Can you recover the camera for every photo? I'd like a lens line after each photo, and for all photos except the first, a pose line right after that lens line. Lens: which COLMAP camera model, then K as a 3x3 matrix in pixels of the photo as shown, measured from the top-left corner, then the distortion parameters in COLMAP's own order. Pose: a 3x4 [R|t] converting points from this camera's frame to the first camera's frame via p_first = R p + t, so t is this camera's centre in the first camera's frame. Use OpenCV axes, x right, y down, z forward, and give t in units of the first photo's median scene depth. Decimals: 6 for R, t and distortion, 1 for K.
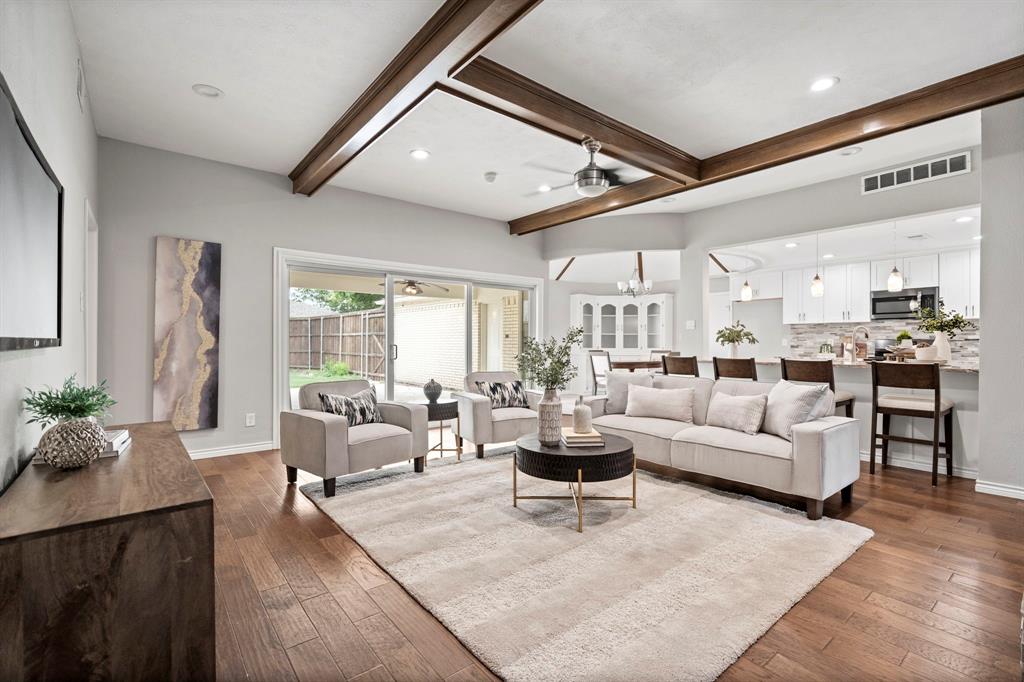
lens RADIAL K [[470.7, 0, 512.0], [0, 470.7, 340.9], [0, 0, 1]] dist [-0.001451, -0.000118]
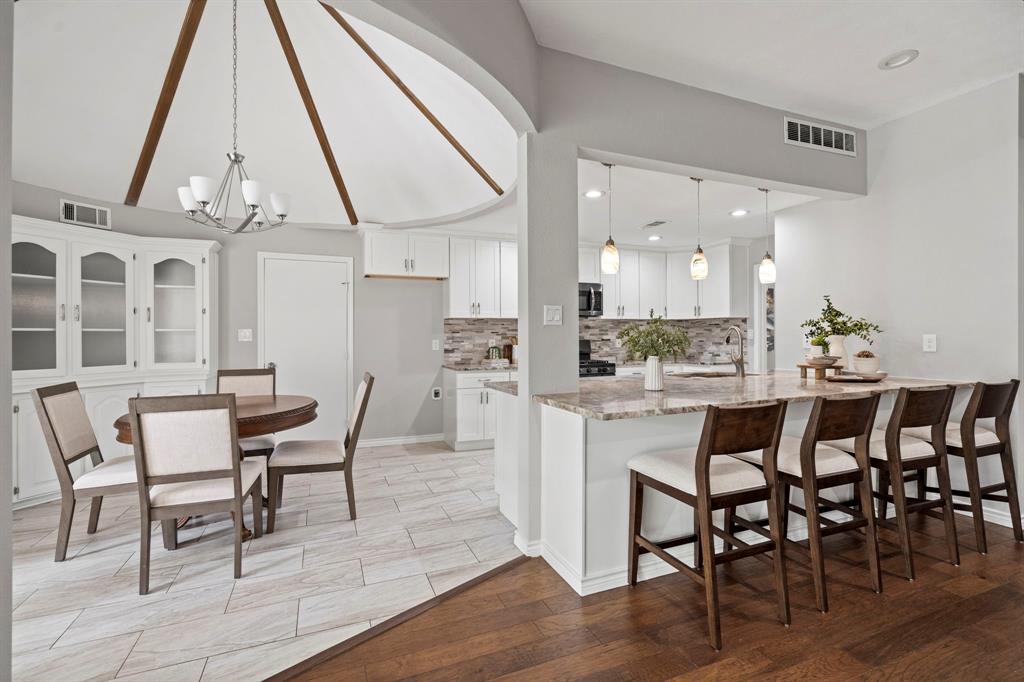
lens RADIAL K [[470.7, 0, 513.7], [0, 470.7, 334.2], [0, 0, 1]] dist [-0.001451, -0.000118]
pose [[0.284479, -0.004580, 0.958671, -0.031563], [-0.000082, 0.999988, 0.004801, -0.016033], [-0.958682, -0.001444, 0.284476, 0.736231]]
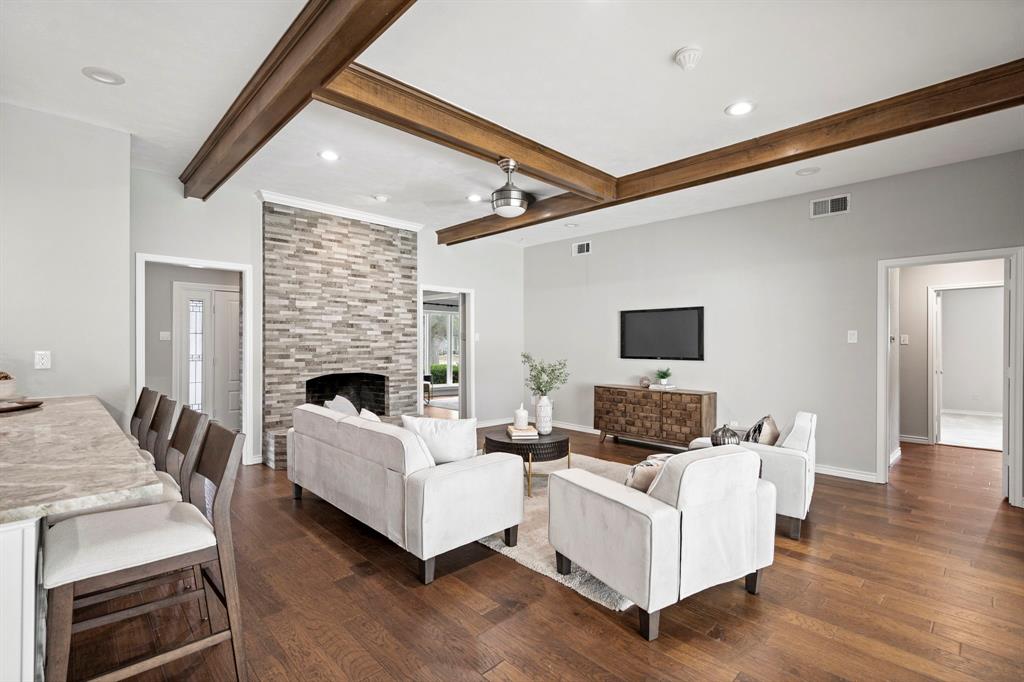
lens RADIAL K [[470.7, 0, 515.2], [0, 470.7, 343.6], [0, 0, 1]] dist [-0.001451, -0.000118]
pose [[-0.996056, -0.003035, -0.088670, 0.144293], [-0.002889, 0.999994, -0.001770, -0.021226], [0.088674, -0.001507, -0.996060, 0.977098]]
